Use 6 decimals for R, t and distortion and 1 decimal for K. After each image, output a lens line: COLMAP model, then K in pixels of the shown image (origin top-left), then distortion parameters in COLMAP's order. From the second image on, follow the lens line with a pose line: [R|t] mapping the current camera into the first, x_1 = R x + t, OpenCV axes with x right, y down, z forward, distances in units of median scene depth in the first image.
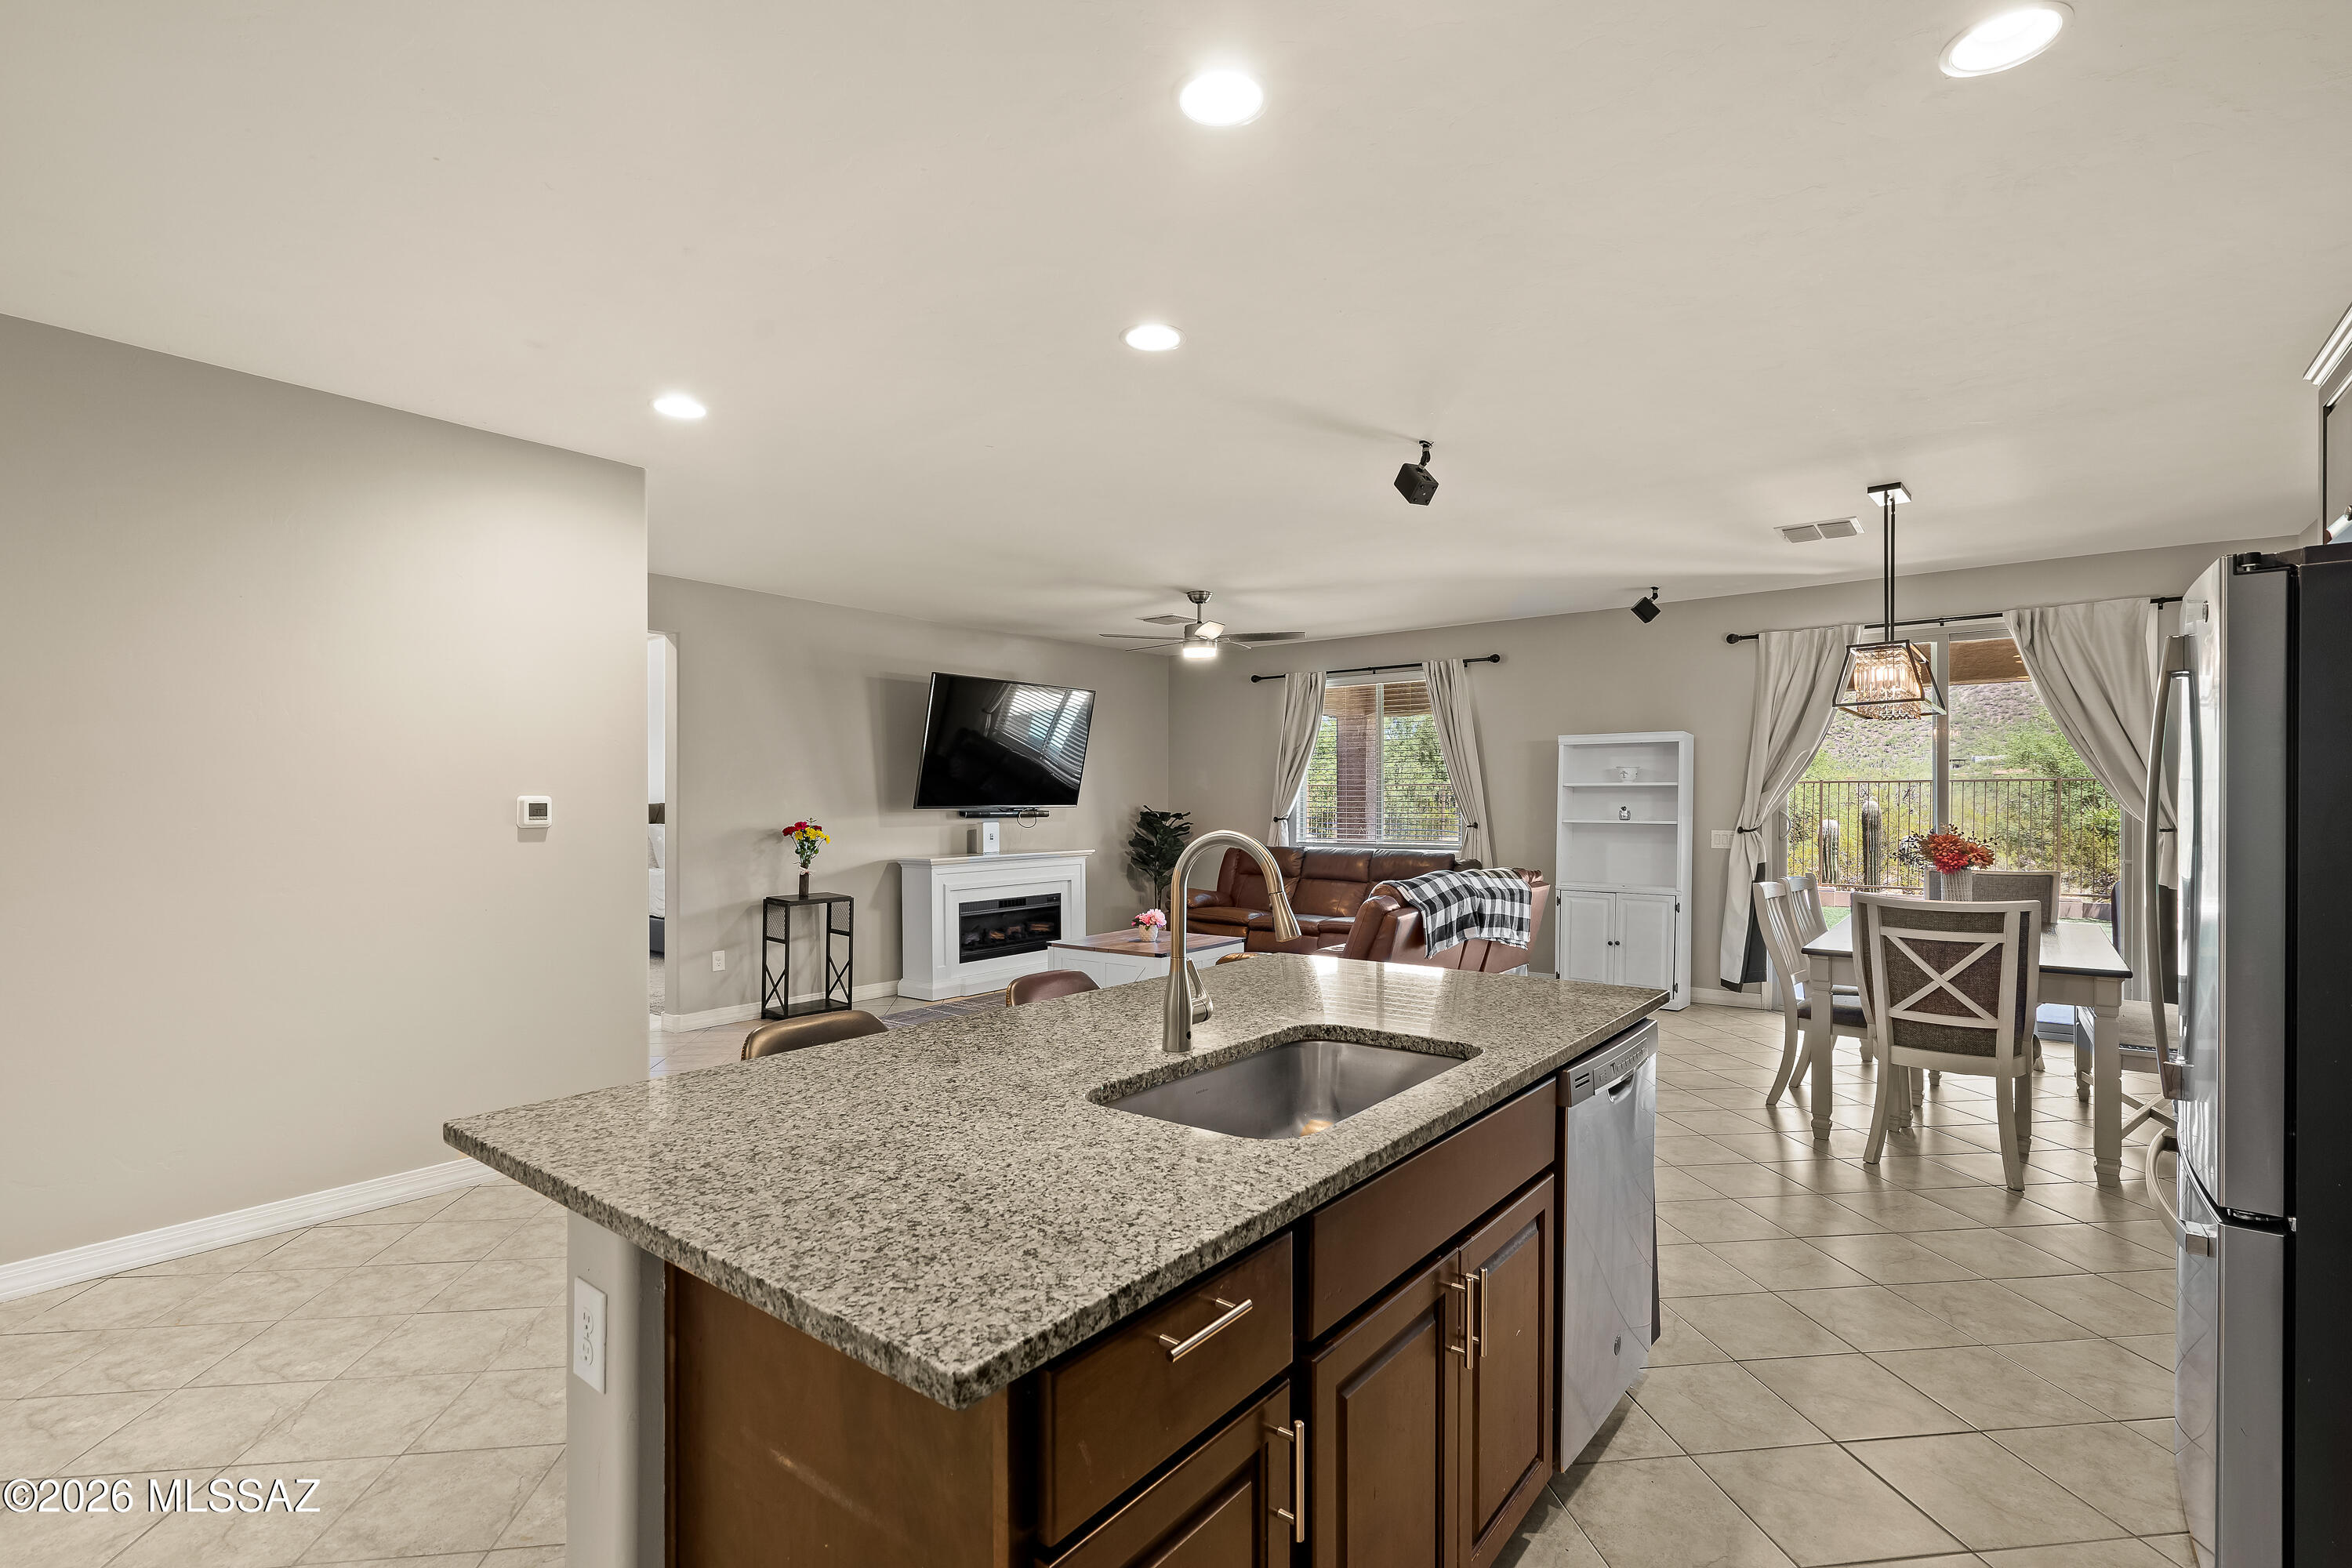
lens RADIAL K [[1076.9, 0, 1173.2], [0, 1076.9, 800.7], [0, 0, 1]] dist [-0.005163, 0.001732]
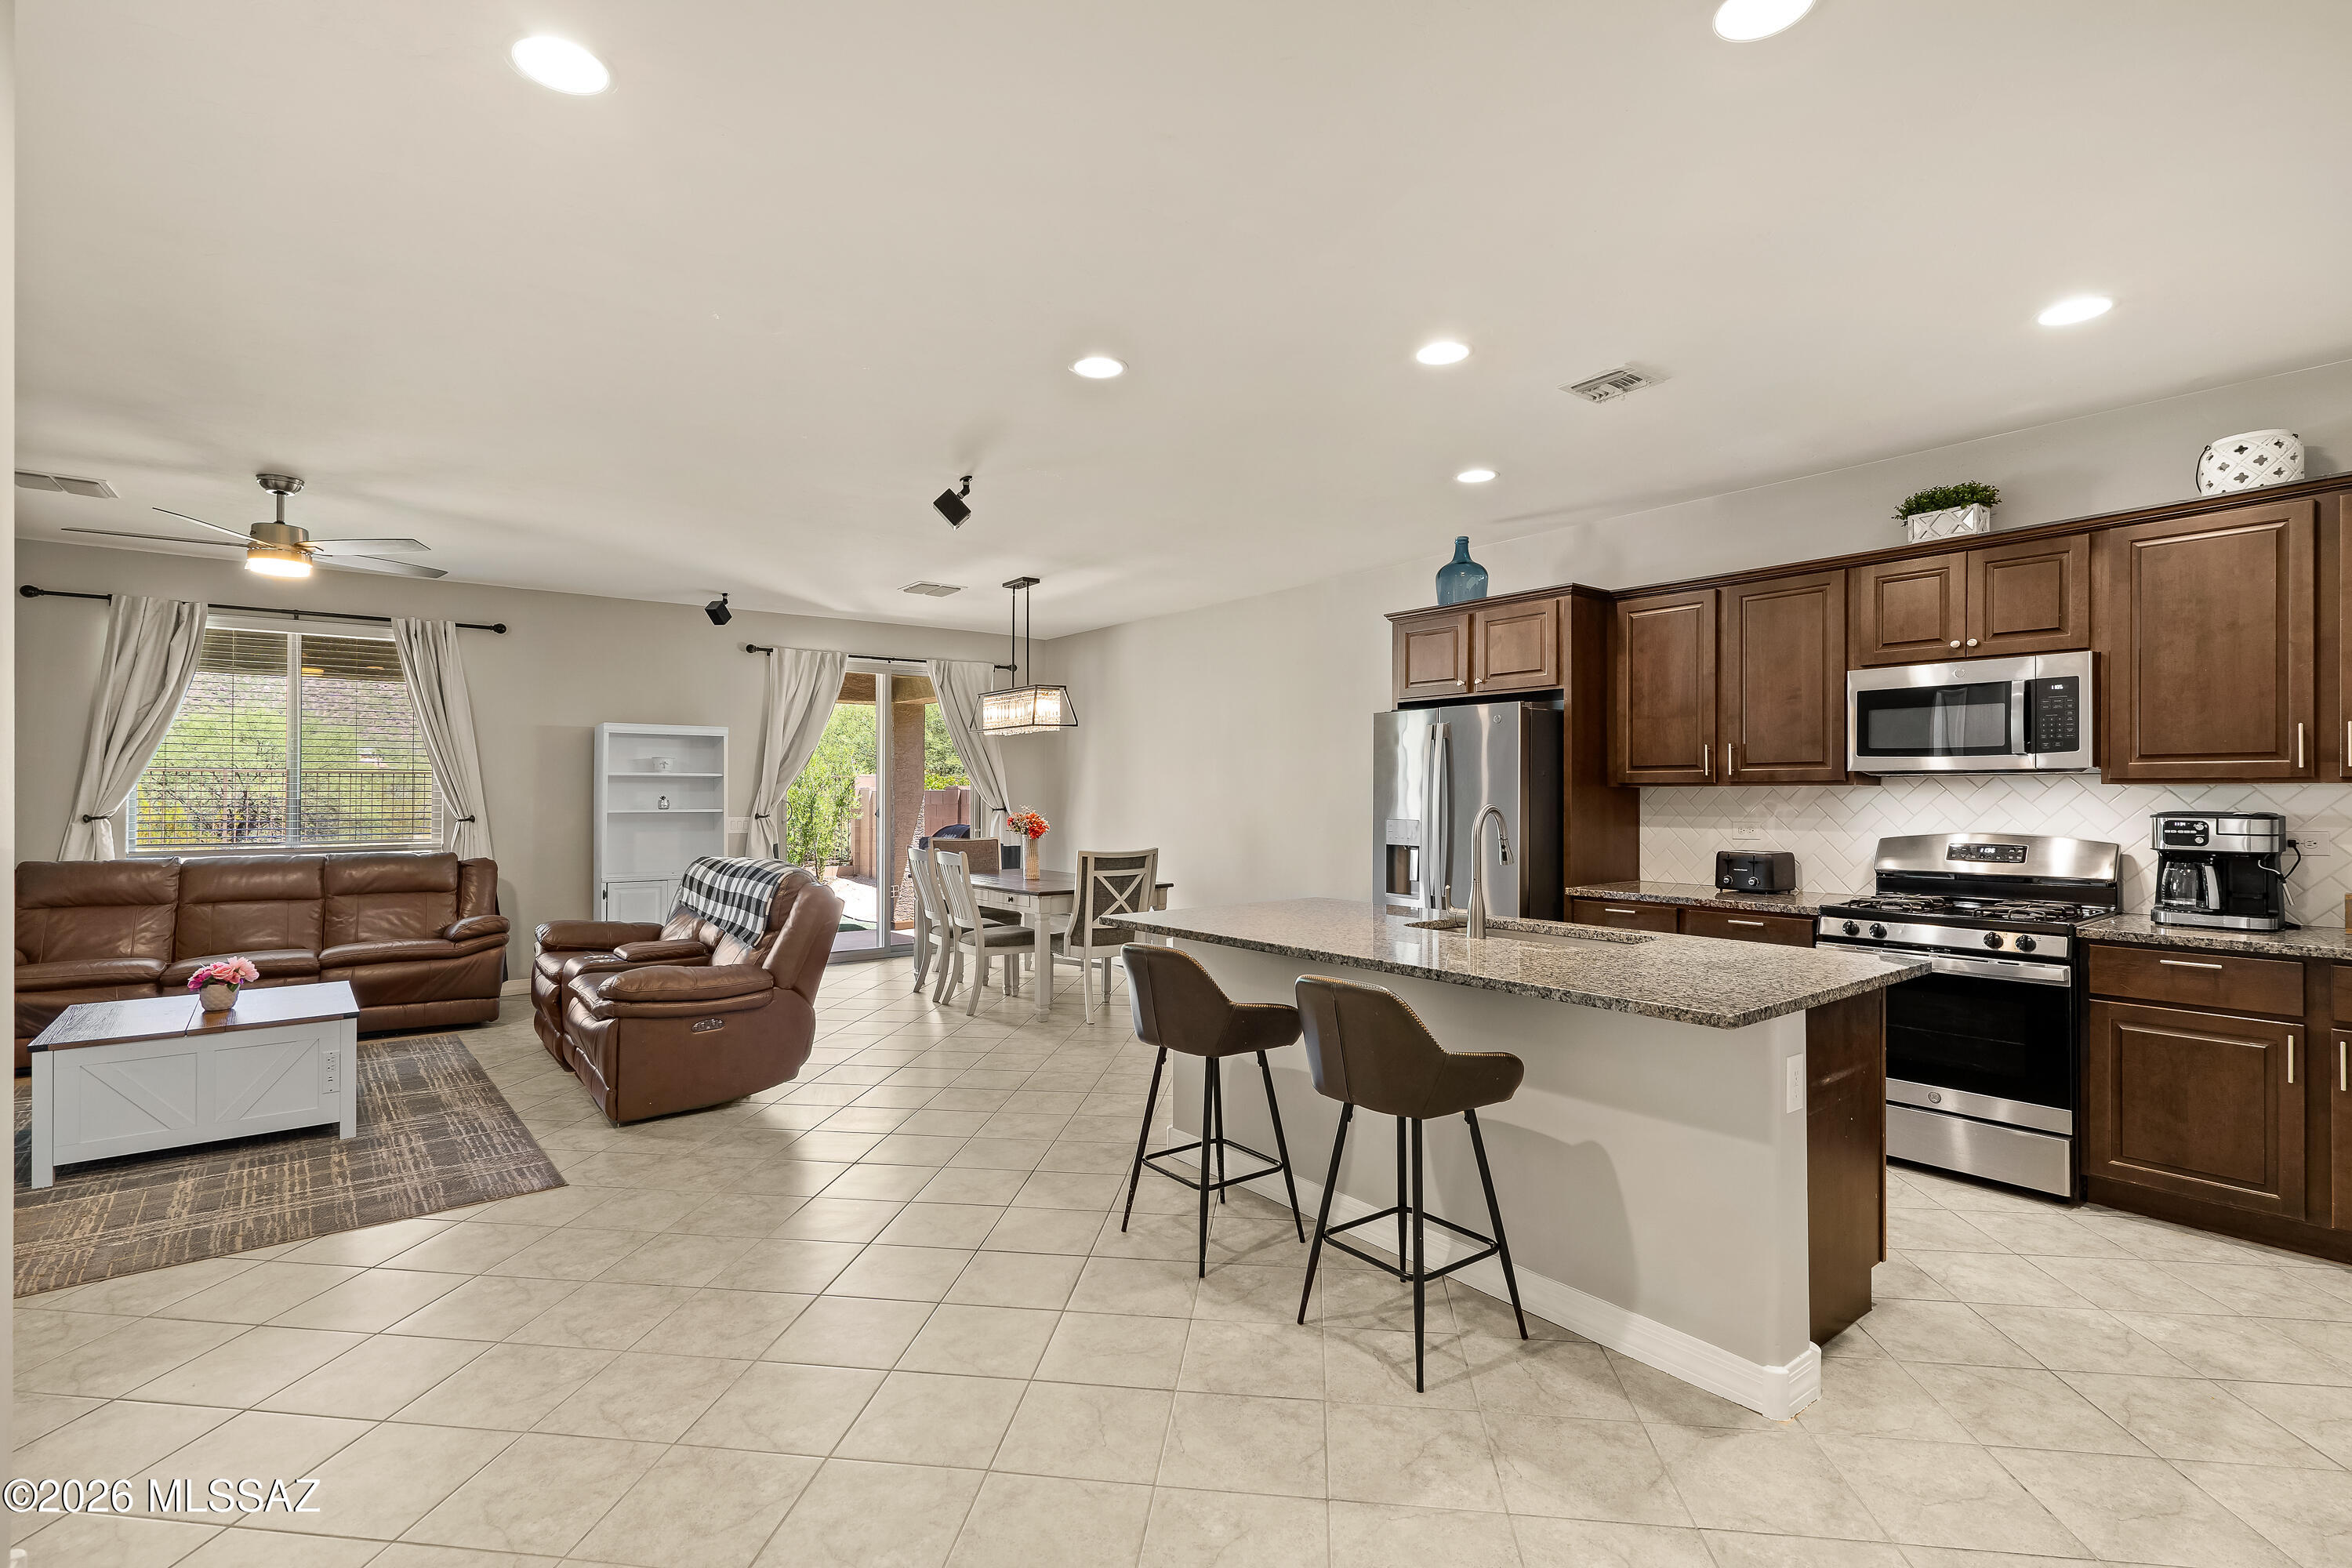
lens RADIAL K [[1076.9, 0, 1180.9], [0, 1076.9, 787.7], [0, 0, 1]] dist [-0.005163, 0.001732]
pose [[0.236285, 0.008705, 0.971645, -0.456633], [-0.000252, 0.999960, -0.008897, 0.005910], [-0.971684, 0.001857, 0.236277, 0.276503]]
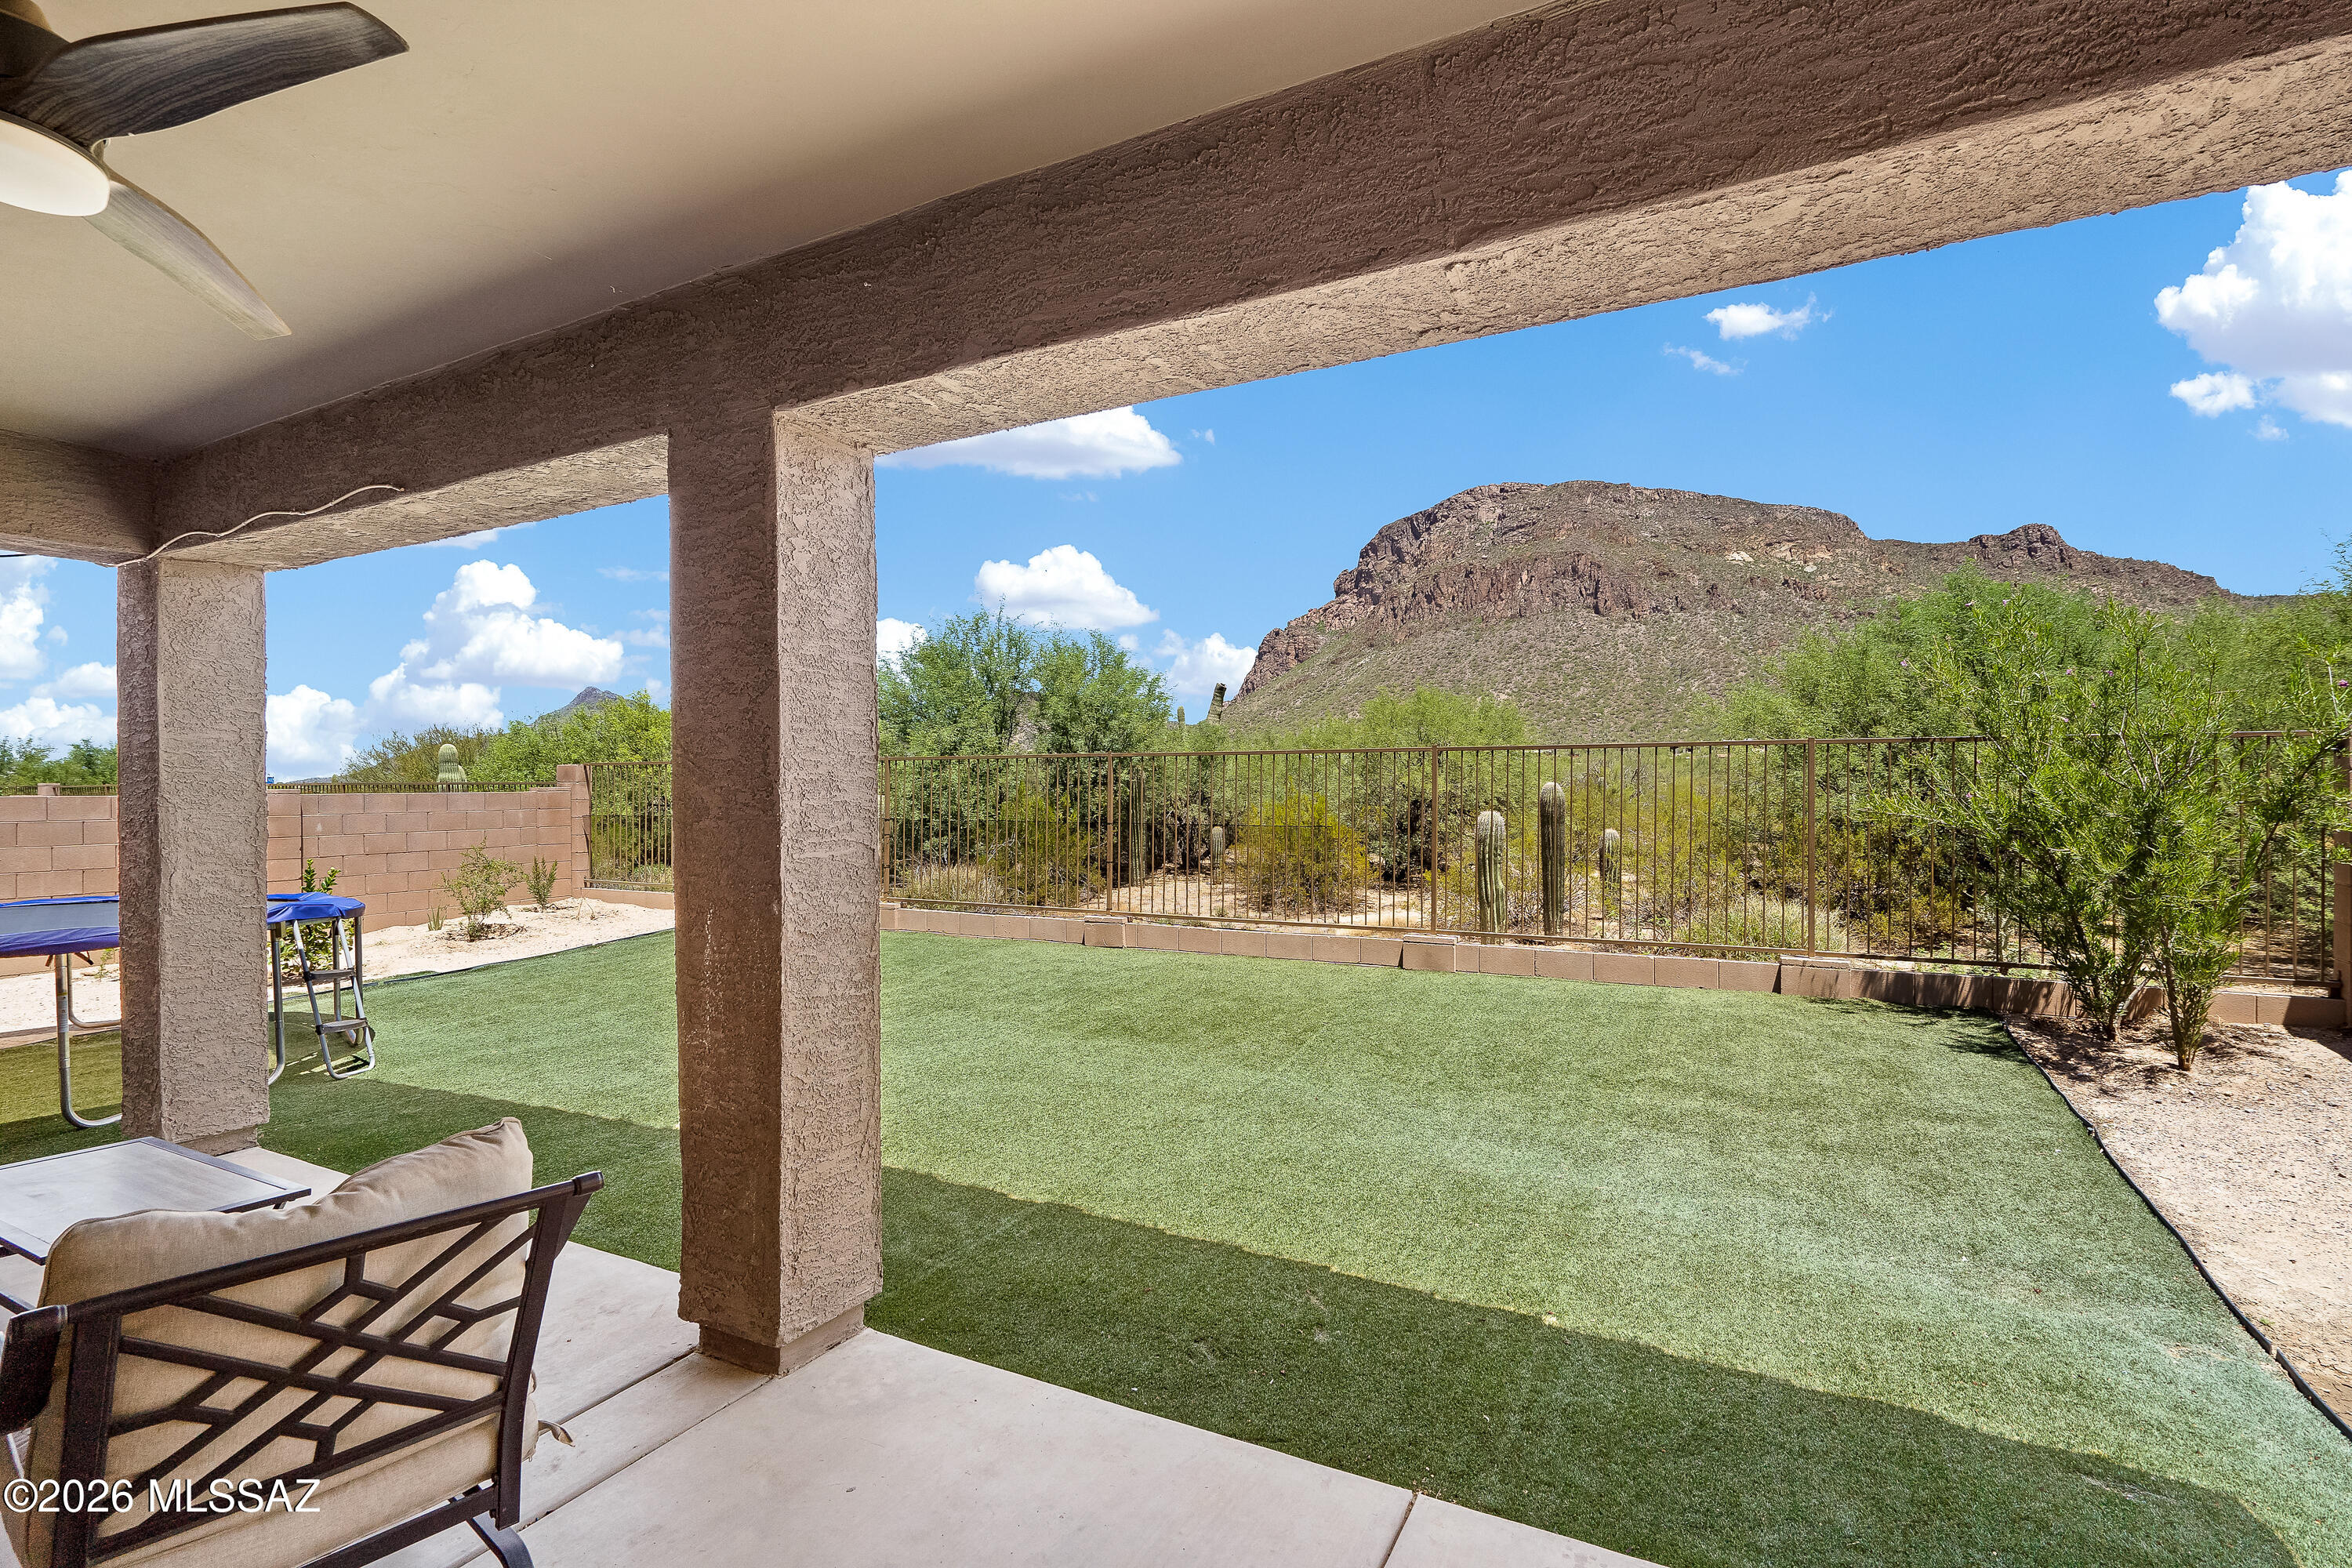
lens RADIAL K [[1076.9, 0, 1177.8], [0, 1076.9, 785.3], [0, 0, 1]] dist [-0.005163, 0.001732]
pose [[0.982871, -0.006626, 0.184178, 0.734643], [0.006656, 0.999978, 0.000455, 0.000539], [-0.184177, 0.000778, 0.982893, 0.941684]]
